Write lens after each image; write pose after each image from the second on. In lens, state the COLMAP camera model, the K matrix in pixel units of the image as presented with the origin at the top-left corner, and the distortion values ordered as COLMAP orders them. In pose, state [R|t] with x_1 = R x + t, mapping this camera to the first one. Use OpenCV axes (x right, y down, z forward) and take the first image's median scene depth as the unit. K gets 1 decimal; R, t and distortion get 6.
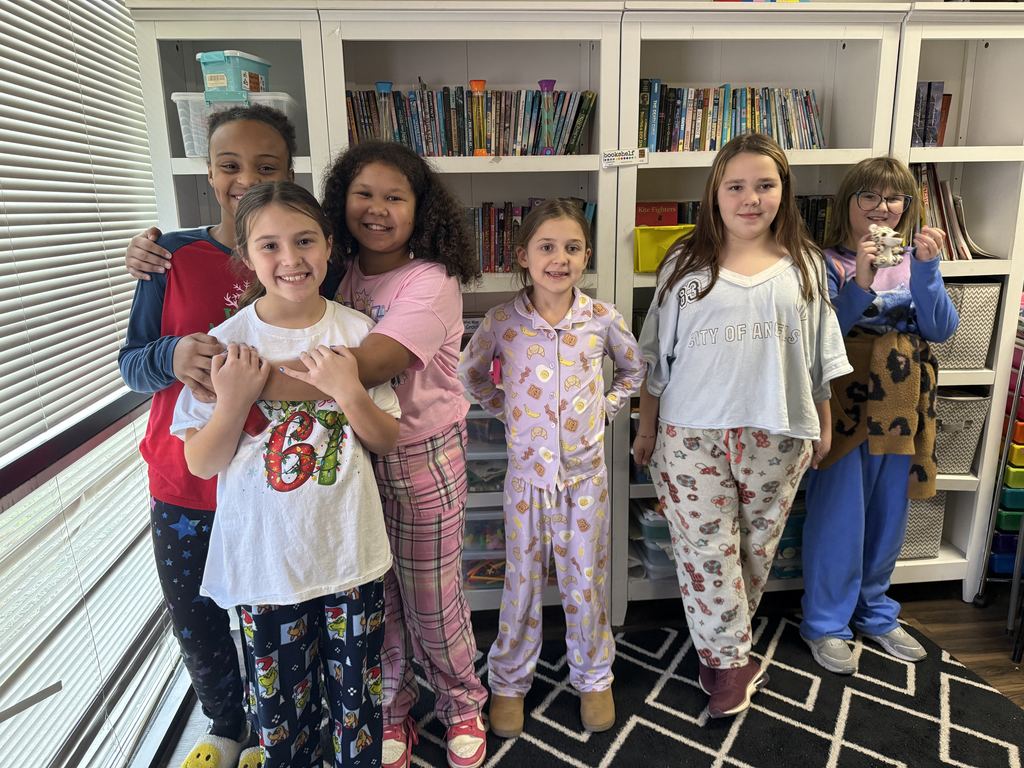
lens RADIAL K [[732.1, 0, 512.0], [0, 732.1, 384.0], [0, 0, 1]] dist [0.005712, -0.007144]
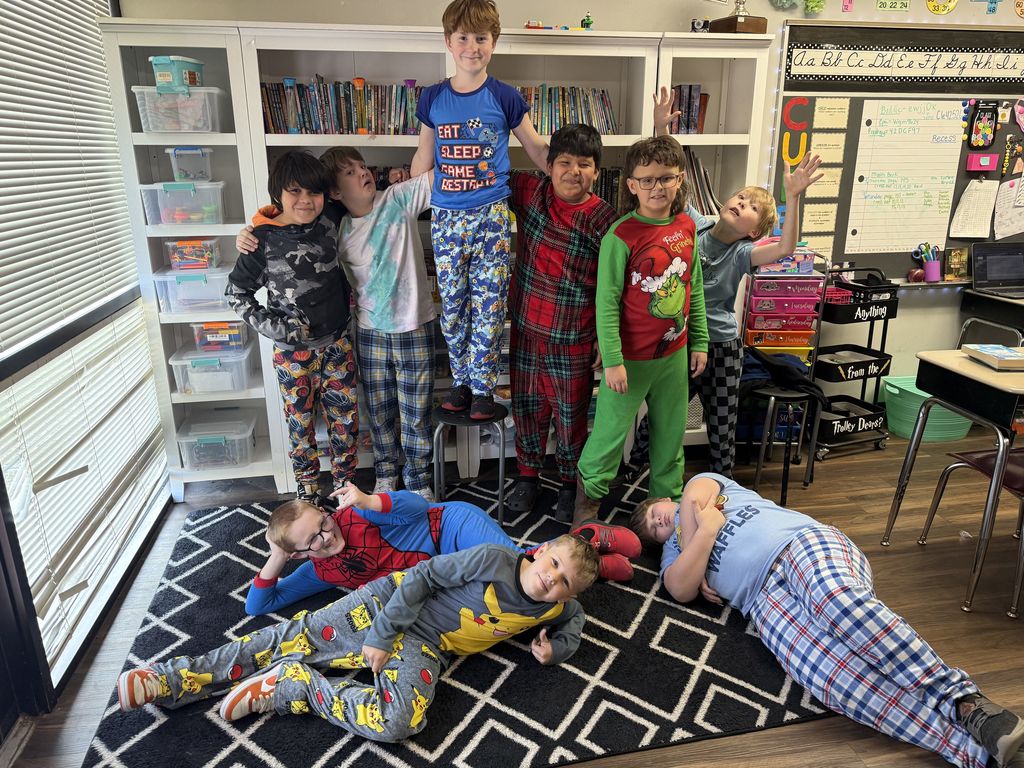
lens RADIAL K [[732.1, 0, 512.0], [0, 732.1, 384.0], [0, 0, 1]] dist [0.005712, -0.007144]
pose [[0.996314, -0.008211, 0.085392, 0.114963], [0.002871, 0.998042, 0.062477, 0.072100], [-0.085738, -0.062001, 0.994387, -0.419800]]
